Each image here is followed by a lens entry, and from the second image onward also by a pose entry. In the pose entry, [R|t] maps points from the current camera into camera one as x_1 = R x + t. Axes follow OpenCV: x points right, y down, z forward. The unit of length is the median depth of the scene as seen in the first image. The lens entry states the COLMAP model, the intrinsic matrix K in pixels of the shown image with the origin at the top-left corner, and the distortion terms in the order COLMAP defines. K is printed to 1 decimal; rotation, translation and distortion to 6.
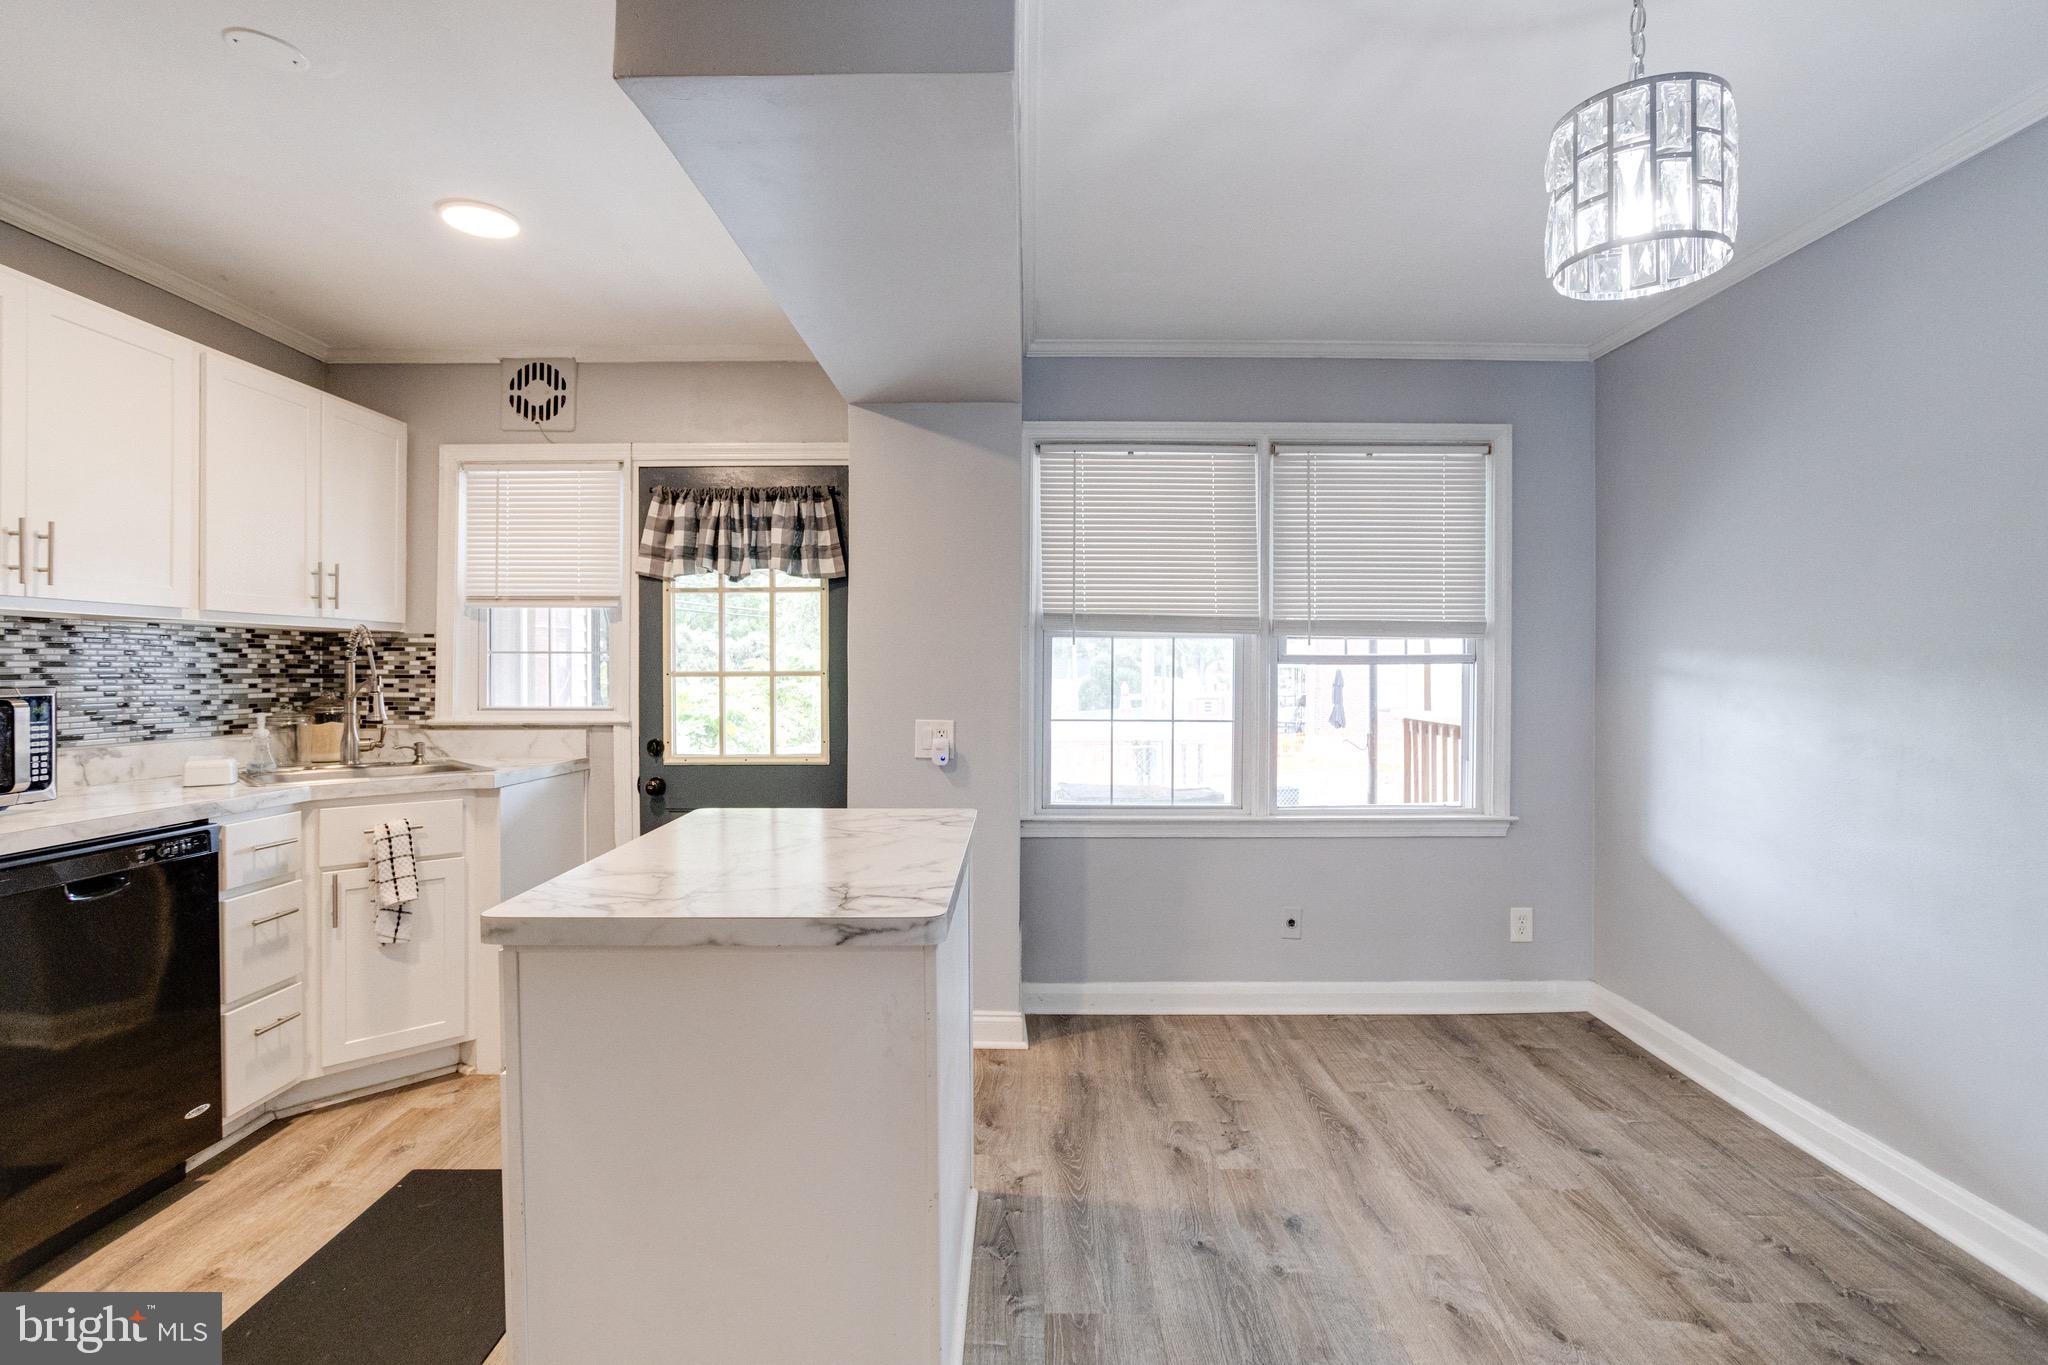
lens RADIAL K [[988.4, 0, 1025.2], [0, 988.4, 672.4], [0, 0, 1]] dist [-0.043981, 0.023209]
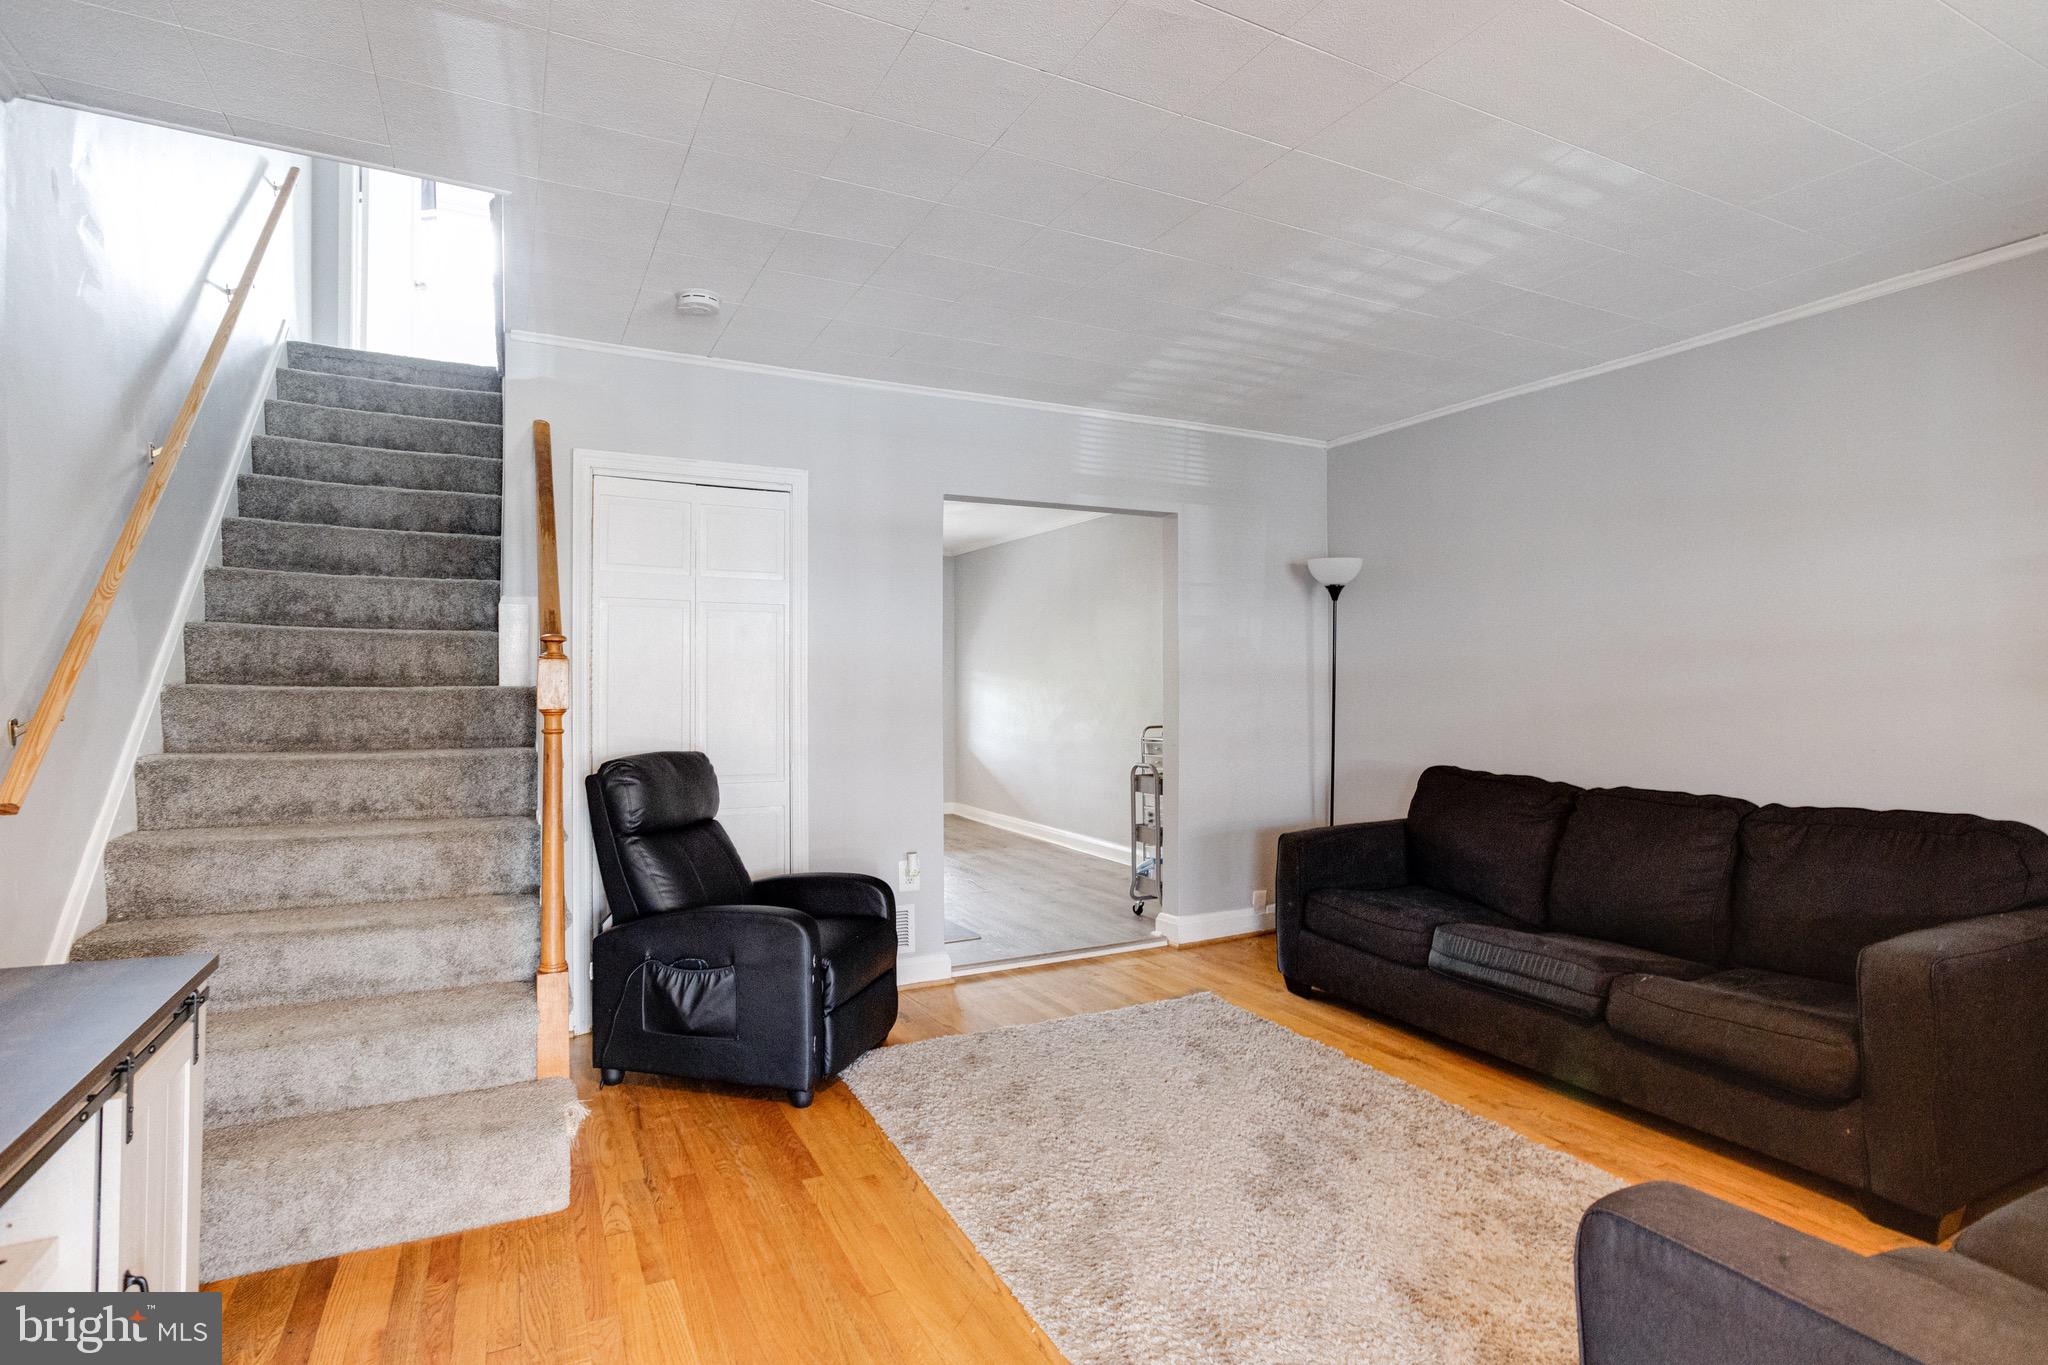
lens RADIAL K [[1013.3, 0, 1020.2], [0, 1013.3, 651.4], [0, 0, 1]] dist [-0.048802, 0.027228]
pose [[0.892823, 0.014361, 0.450179, -0.453790], [0.002272, 0.999335, -0.036385, 0.023033], [-0.450402, 0.033508, 0.892197, -1.427579]]
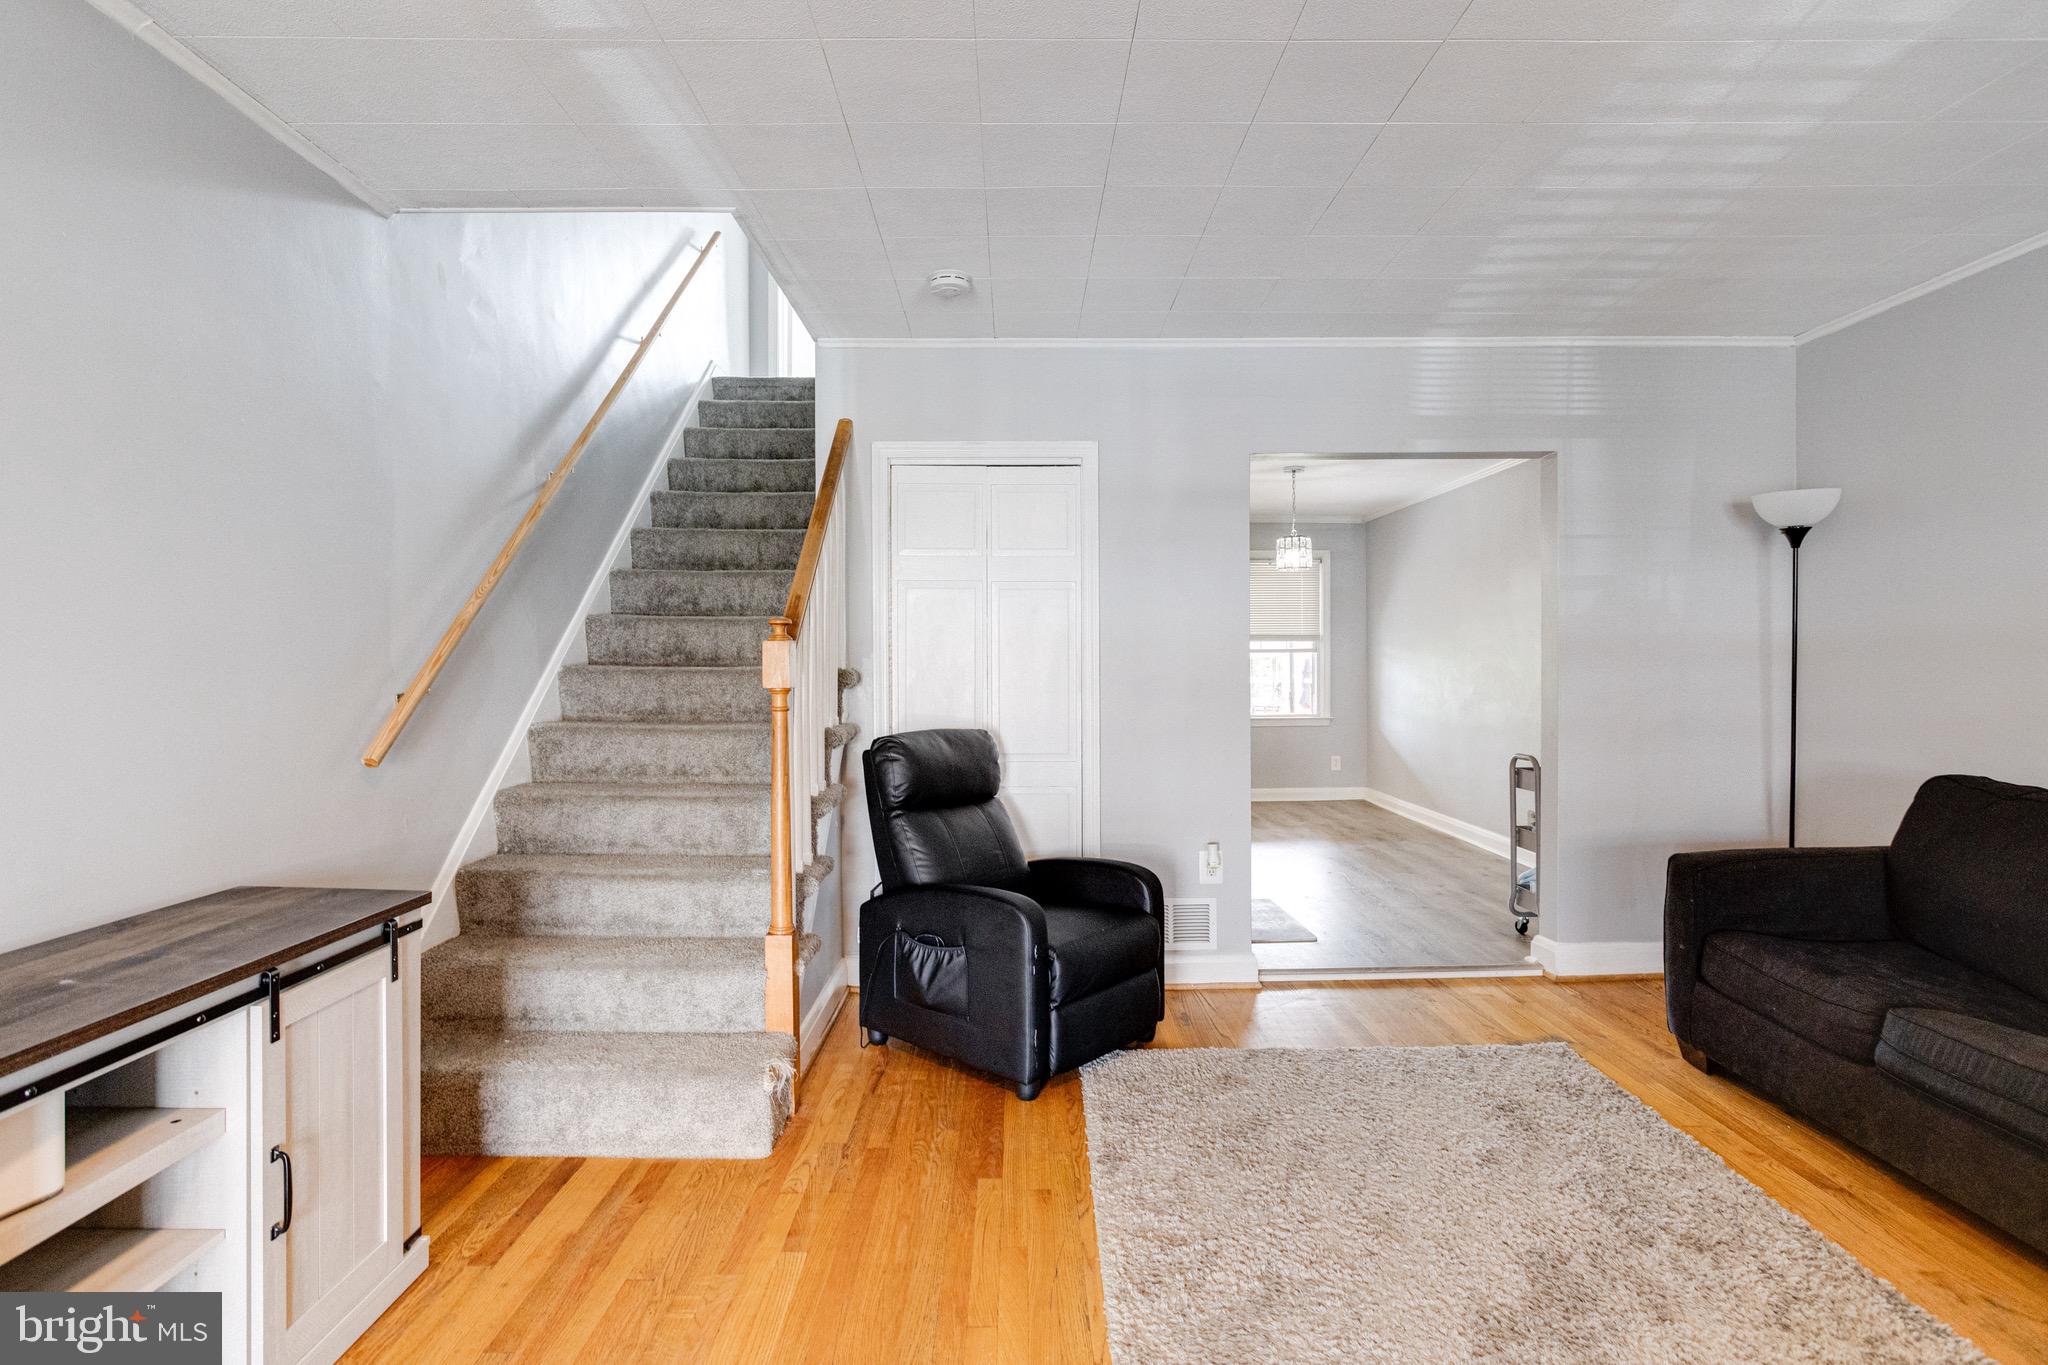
lens RADIAL K [[997.8, 0, 1024.2], [0, 997.8, 651.4], [0, 0, 1]] dist [-0.045905, 0.023807]
pose [[0.999981, -0.004857, 0.003760, -0.250420], [0.004913, 0.999873, -0.015135, 0.022067], [-0.003686, 0.015153, 0.999878, -1.393668]]
